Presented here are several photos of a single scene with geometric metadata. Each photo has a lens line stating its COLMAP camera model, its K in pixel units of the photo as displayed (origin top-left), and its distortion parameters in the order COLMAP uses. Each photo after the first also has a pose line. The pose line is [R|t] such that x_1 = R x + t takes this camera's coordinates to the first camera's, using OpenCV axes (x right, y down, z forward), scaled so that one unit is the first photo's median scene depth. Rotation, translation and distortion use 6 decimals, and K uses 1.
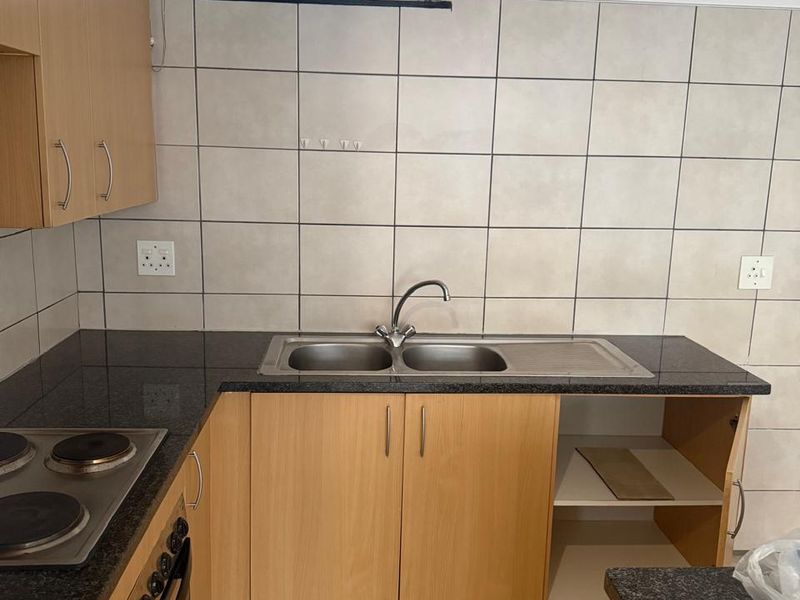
lens RADIAL K [[727.3, 0, 397.9], [0, 727.3, 301.2], [0, 0, 1]] dist [0.002685, 0.000000]
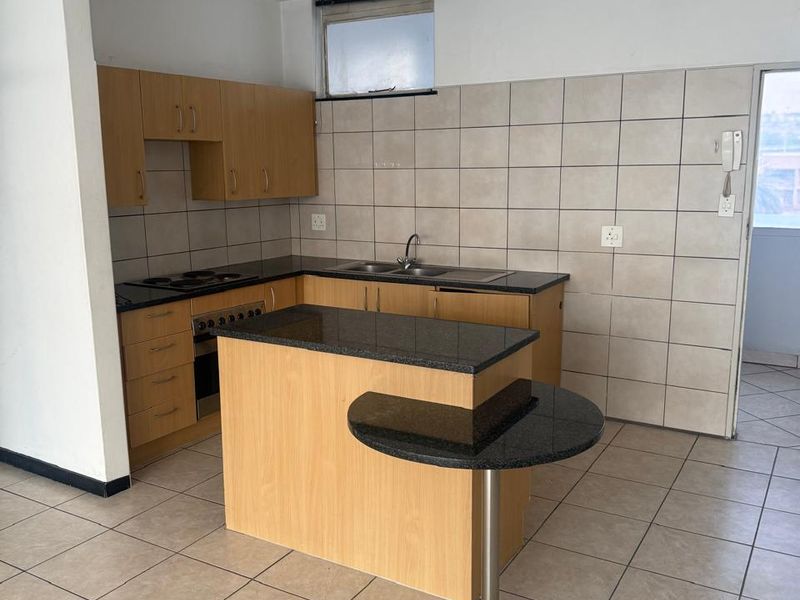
lens RADIAL K [[727.3, 0, 394.6], [0, 727.3, 302.0], [0, 0, 1]] dist [0.002685, 0.000000]
pose [[0.817622, 0.071843, -0.571255, 1.076058], [-0.087803, 0.996138, -0.000393, 0.153512], [0.569020, 0.050479, 0.820773, -0.603838]]
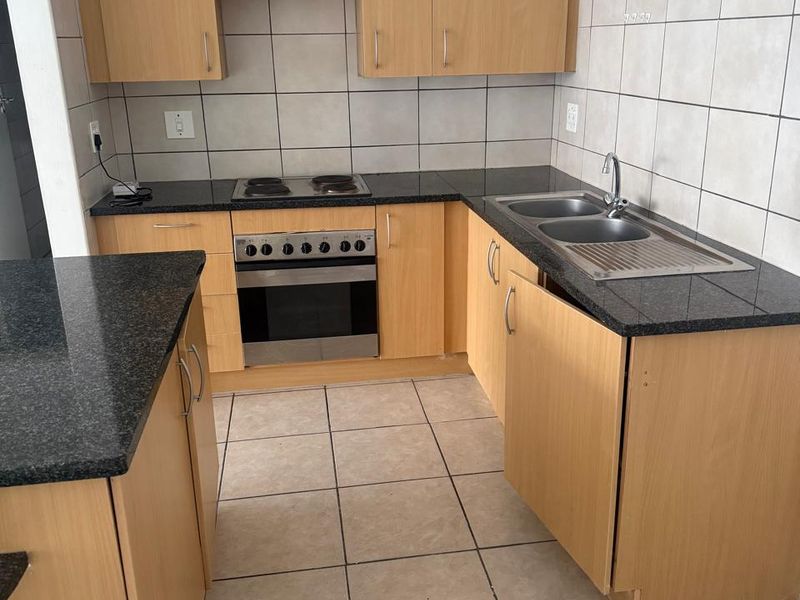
lens RADIAL K [[727.3, 0, 404.9], [0, 727.3, 296.6], [0, 0, 1]] dist [0.002685, 0.000000]
pose [[0.080184, 0.297732, -0.951276, 0.996320], [-0.185340, 0.942160, 0.279256, -0.065923], [0.979398, 0.153917, 0.130728, 0.577422]]
